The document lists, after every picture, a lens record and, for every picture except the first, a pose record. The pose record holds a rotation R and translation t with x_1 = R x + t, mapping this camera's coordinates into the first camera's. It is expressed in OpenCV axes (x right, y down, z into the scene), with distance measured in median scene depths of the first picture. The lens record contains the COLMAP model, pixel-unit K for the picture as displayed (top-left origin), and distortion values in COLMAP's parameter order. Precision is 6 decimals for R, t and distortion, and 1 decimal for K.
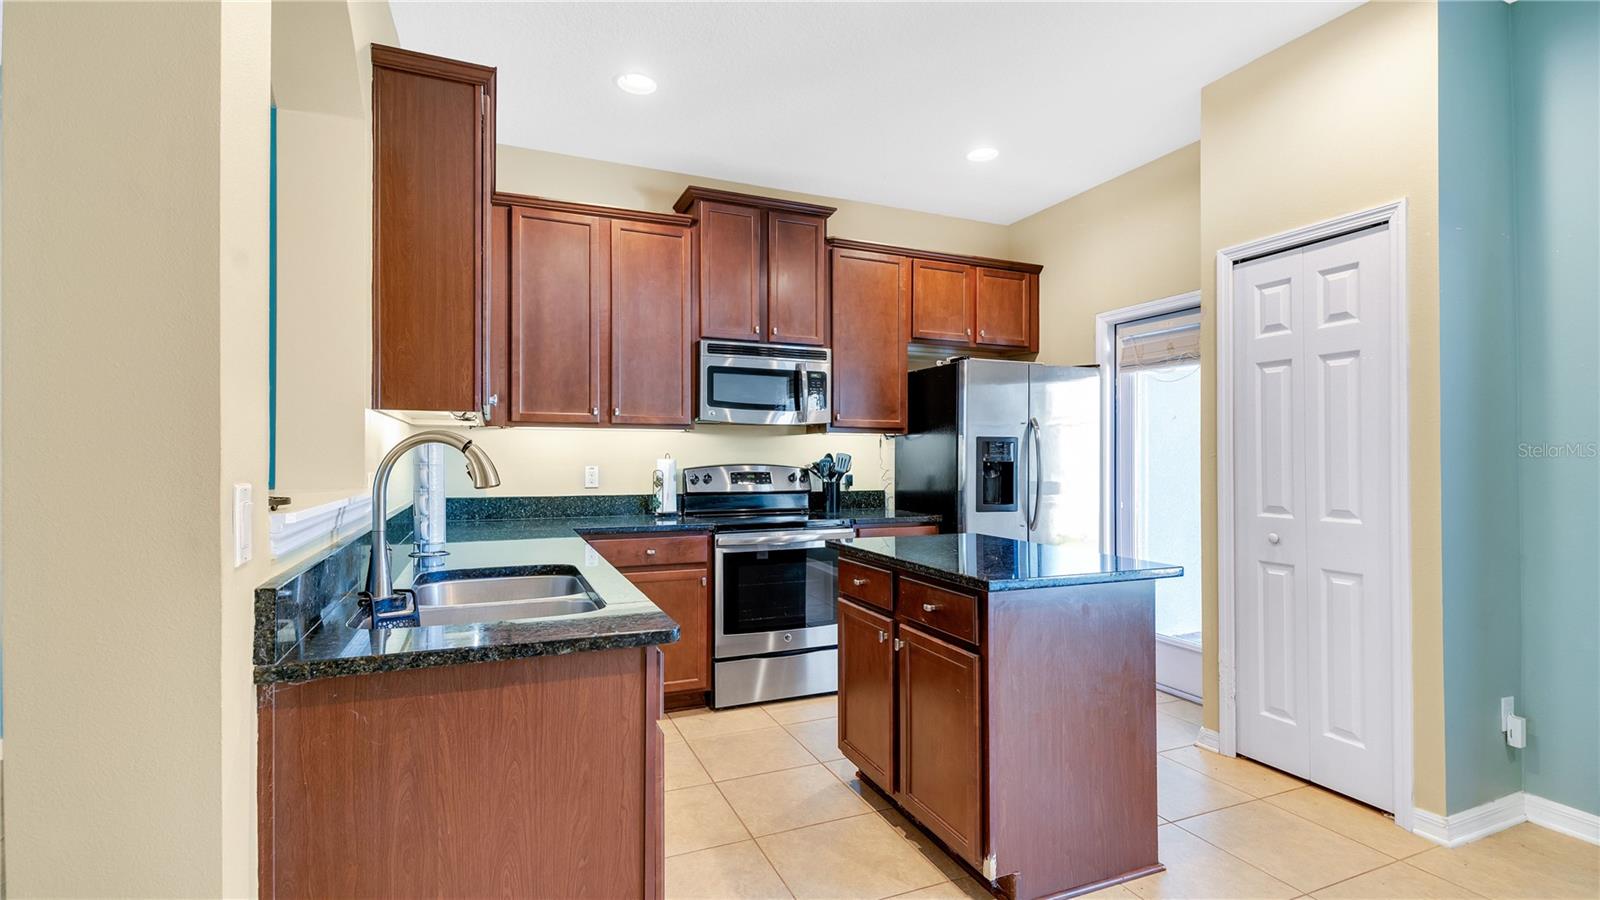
lens RADIAL K [[736.4, 0, 800.0], [0, 736.4, 450.0], [0, 0, 1]] dist [0.018667, -0.014149]
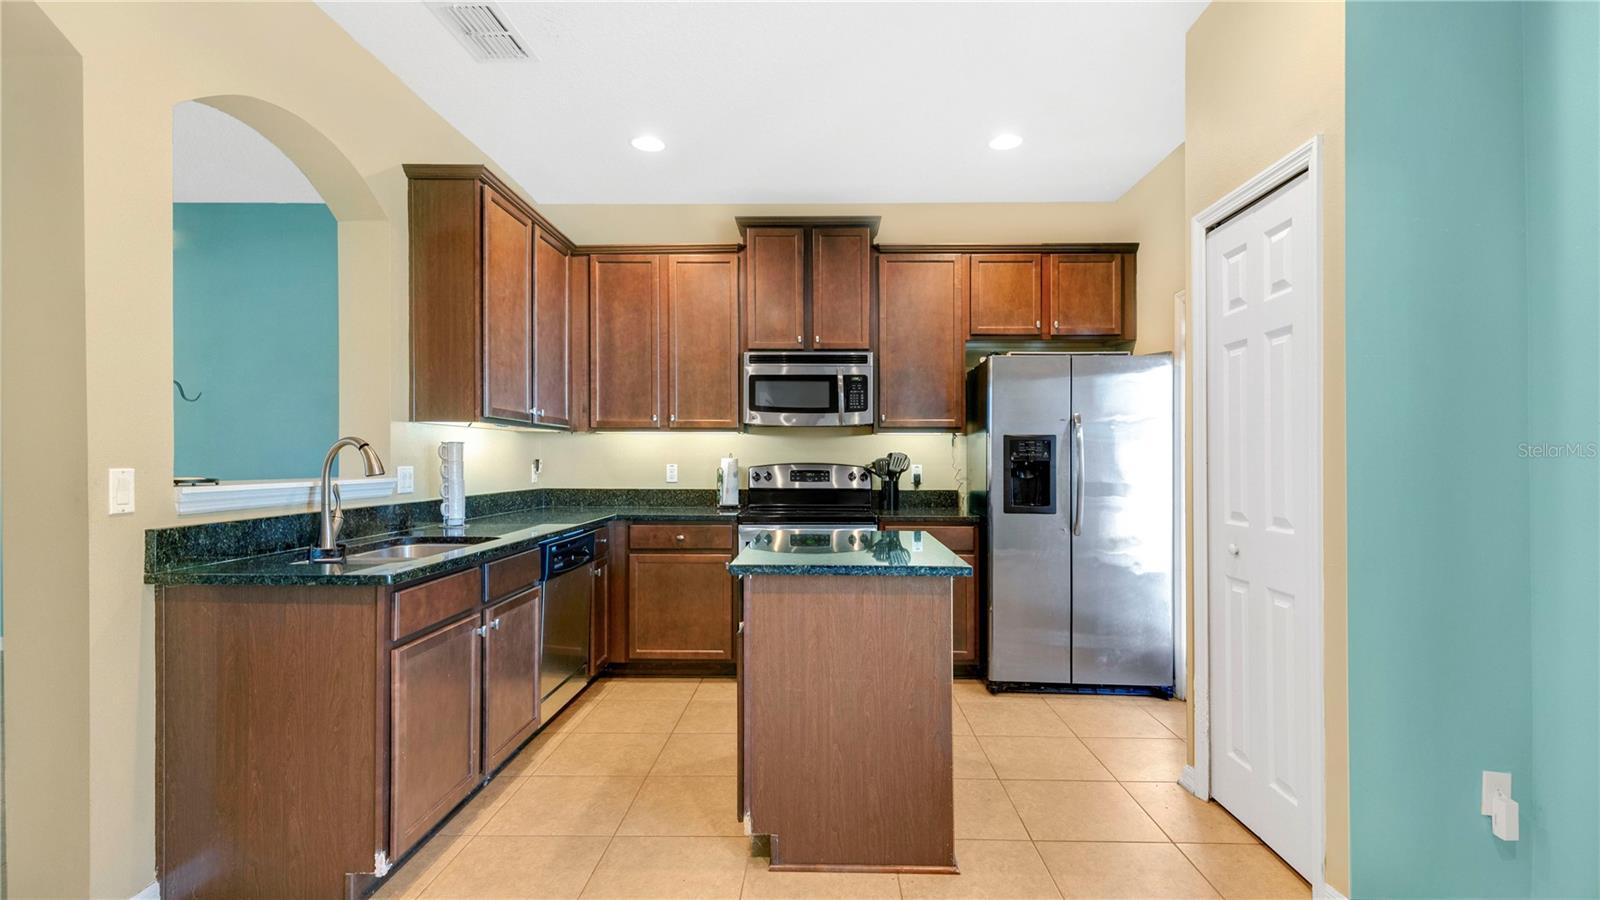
lens RADIAL K [[740.0, 0, 810.8], [0, 740.0, 453.5], [0, 0, 1]] dist [0.012257, -0.000180]
pose [[0.911649, -0.003294, -0.410956, 0.403181], [0.004221, 0.999990, 0.001349, 0.003869], [0.410947, -0.002965, 0.911654, 0.012737]]
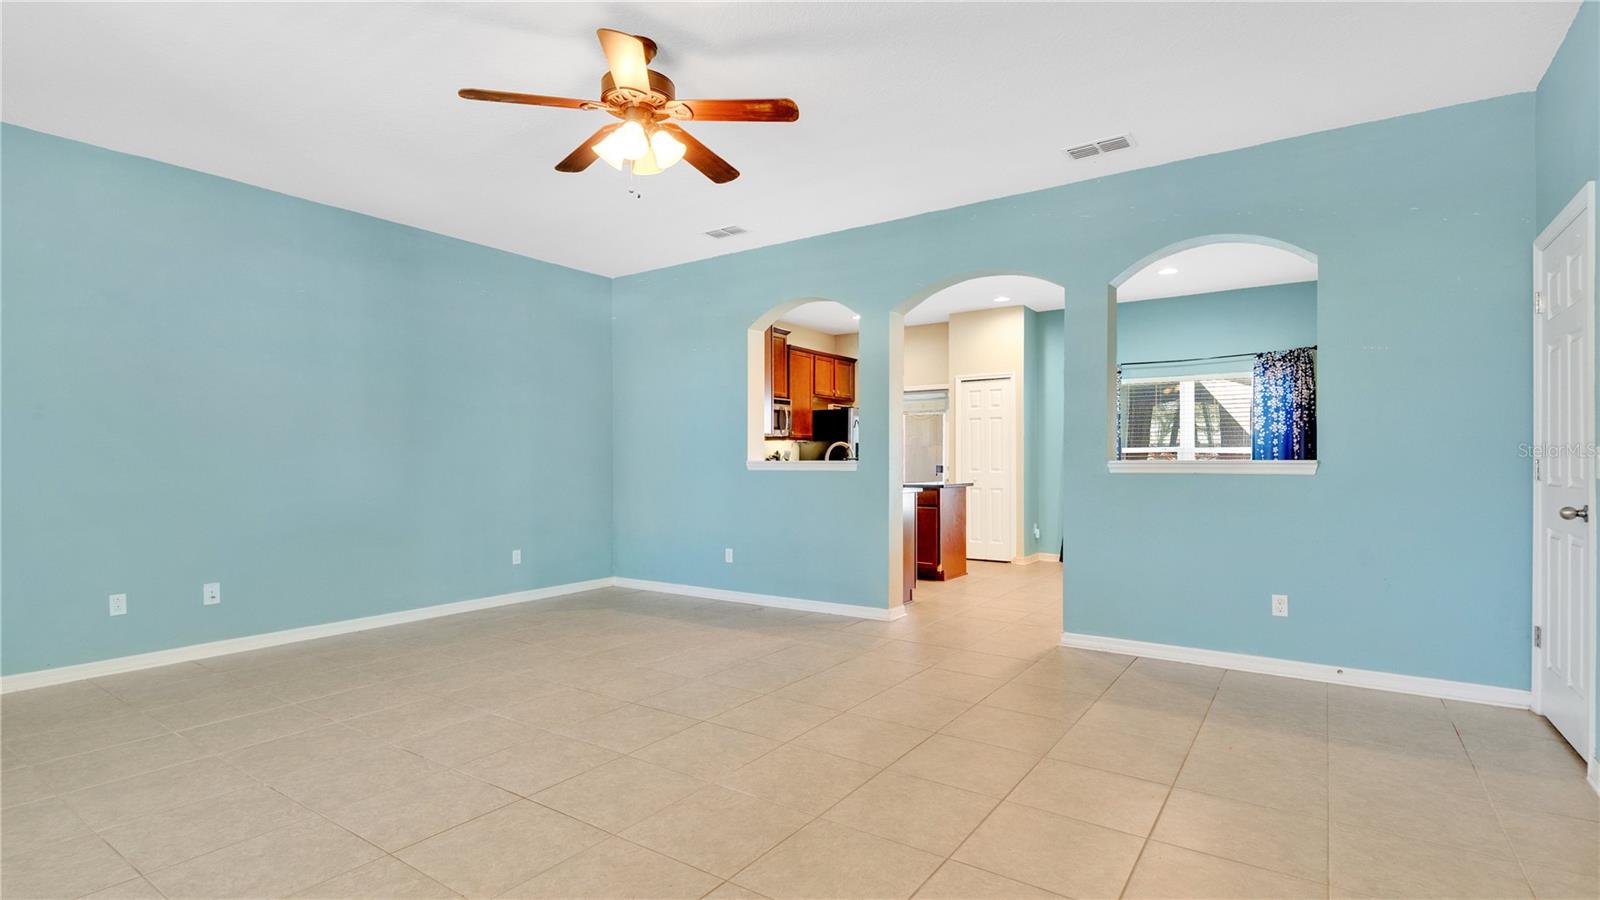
lens RADIAL K [[740.0, 0, 810.8], [0, 740.0, 453.5], [0, 0, 1]] dist [0.012257, -0.000180]
pose [[0.847607, -0.000251, 0.530625, -1.045306], [-0.000595, 0.999999, 0.001423, 0.010129], [-0.530625, -0.001522, 0.847605, -0.806119]]
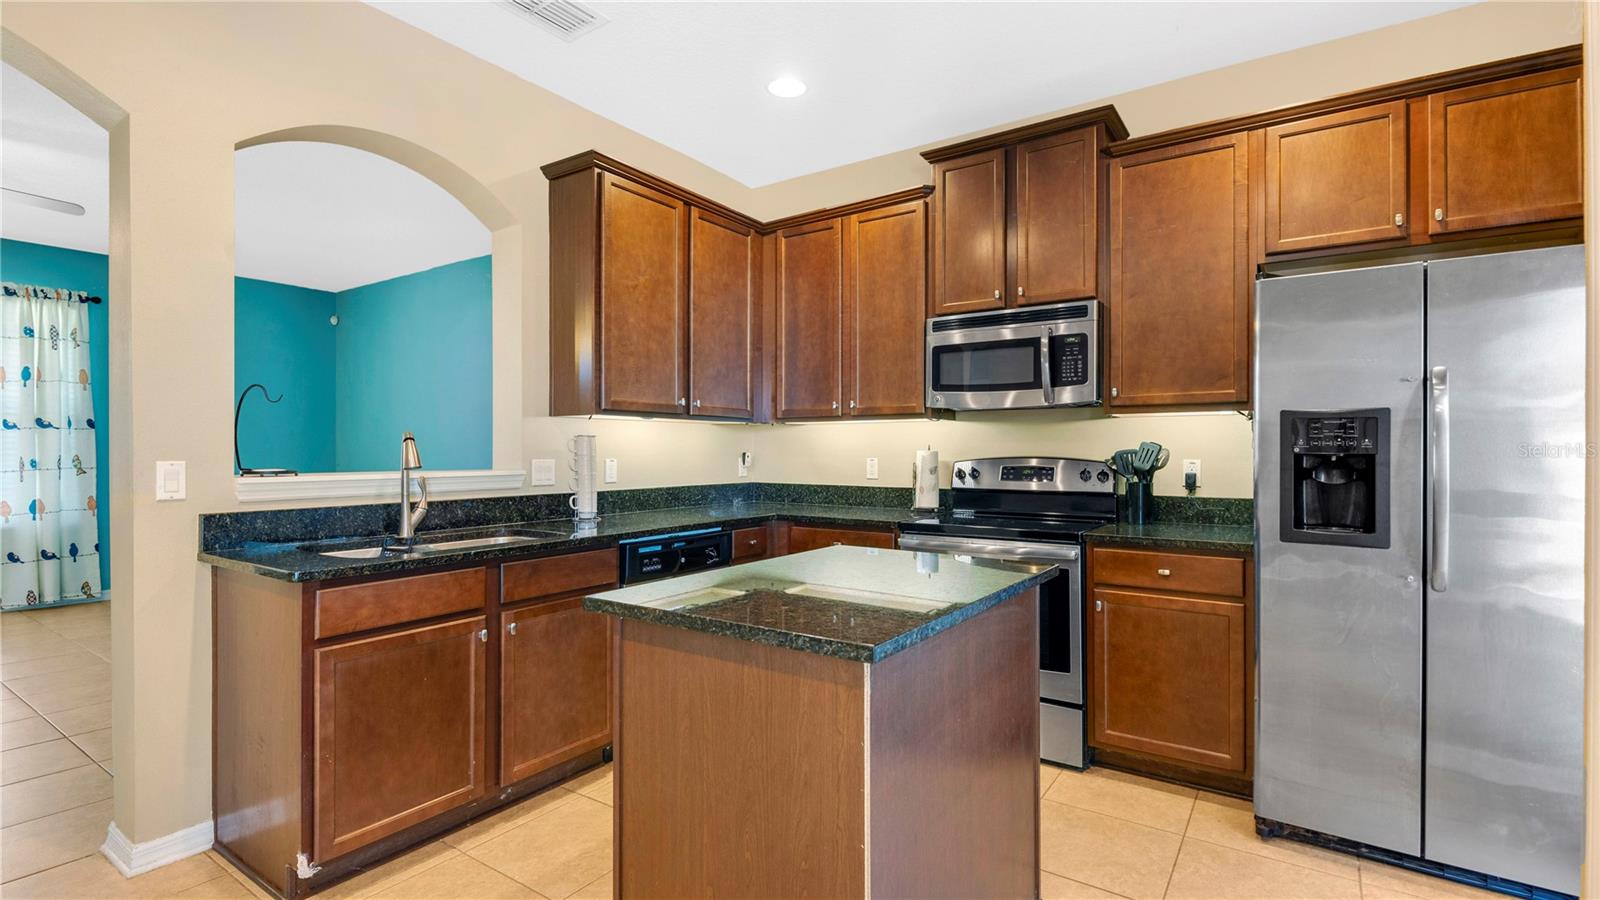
lens RADIAL K [[736.4, 0, 800.0], [0, 736.4, 450.0], [0, 0, 1]] dist [0.018667, -0.014149]
pose [[0.534606, -0.003614, -0.845094, 0.522548], [0.010440, 0.999943, 0.002328, 0.007384], [0.845037, -0.010068, 0.534613, 0.366735]]
